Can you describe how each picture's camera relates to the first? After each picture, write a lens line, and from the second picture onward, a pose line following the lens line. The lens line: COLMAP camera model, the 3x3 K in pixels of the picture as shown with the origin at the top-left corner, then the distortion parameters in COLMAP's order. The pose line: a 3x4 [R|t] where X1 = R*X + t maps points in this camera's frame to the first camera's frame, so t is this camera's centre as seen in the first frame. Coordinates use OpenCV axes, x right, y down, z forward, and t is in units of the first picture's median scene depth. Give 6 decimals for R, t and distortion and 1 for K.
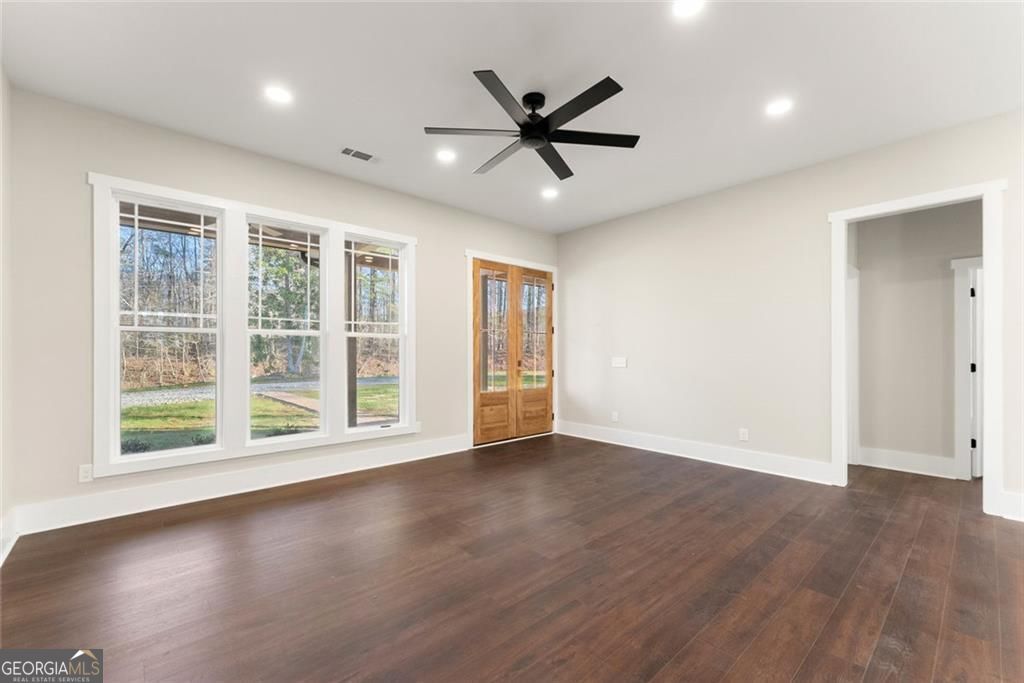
lens RADIAL K [[424.8, 0, 511.1], [0, 424.8, 352.7], [0, 0, 1]] dist [-0.001873, -0.000143]
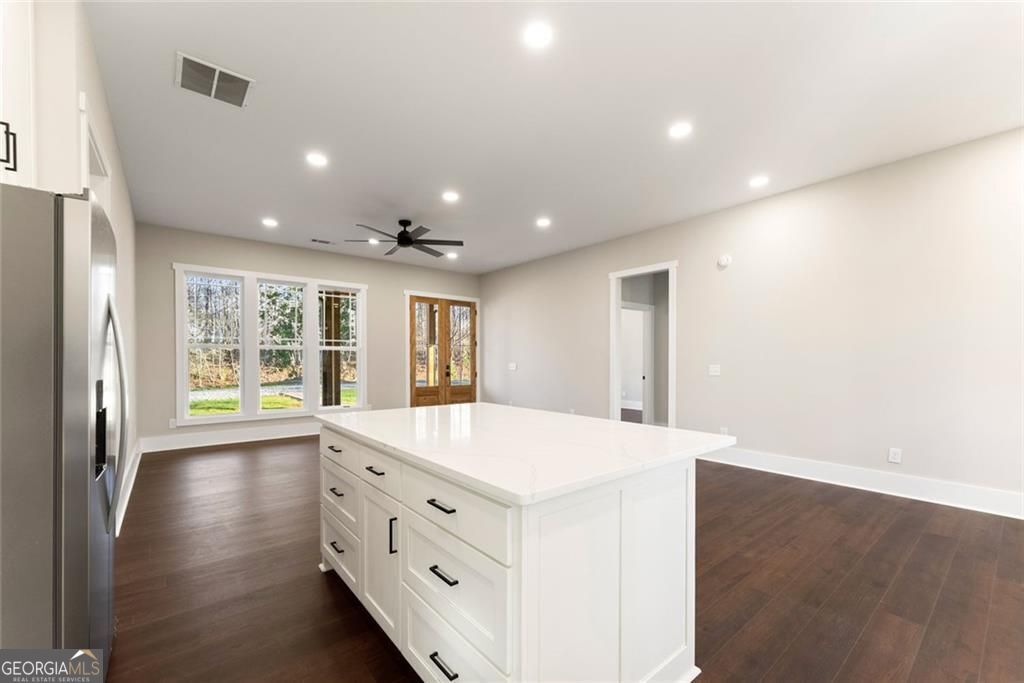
lens RADIAL K [[421.2, 0, 511.7], [0, 421.2, 365.0], [0, 0, 1]] dist [-0.000576, -0.000056]
pose [[0.998721, 0.002259, -0.050502, 0.345360], [-0.001601, 0.999913, 0.013061, -0.001192], [0.050527, -0.012963, 0.998639, -0.458220]]
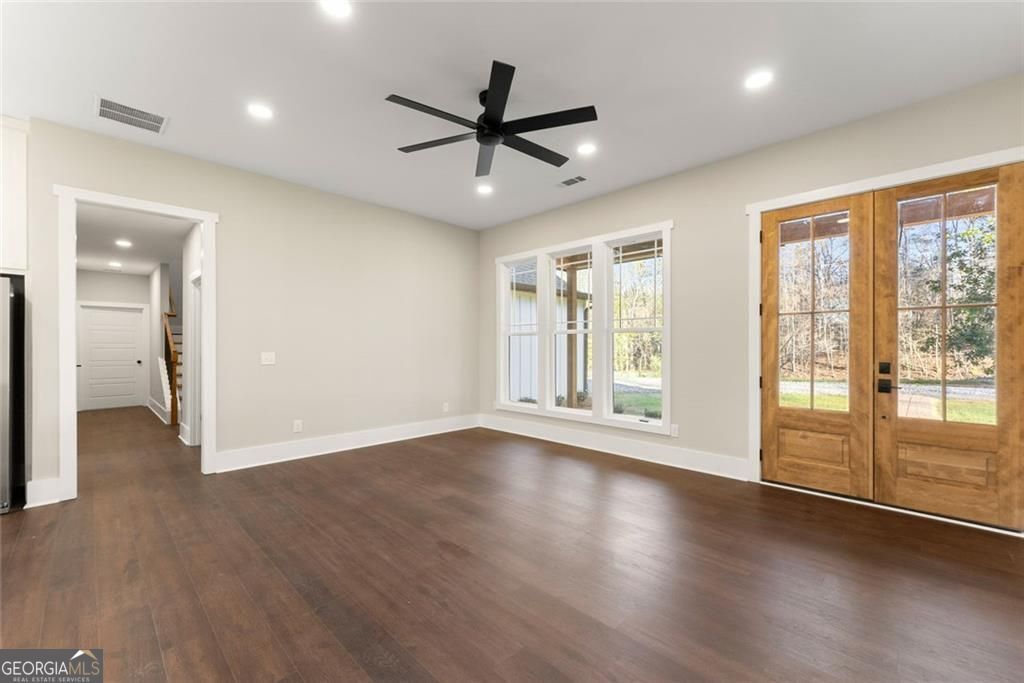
lens RADIAL K [[415.3, 0, 506.2], [0, 415.3, 350.0], [0, 0, 1]] dist [0.001396, 0.000021]
pose [[0.058469, 0.008383, -0.998254, 0.583979], [-0.001646, 0.999964, 0.008301, -0.001098], [0.998288, 0.001158, 0.058481, 0.548315]]
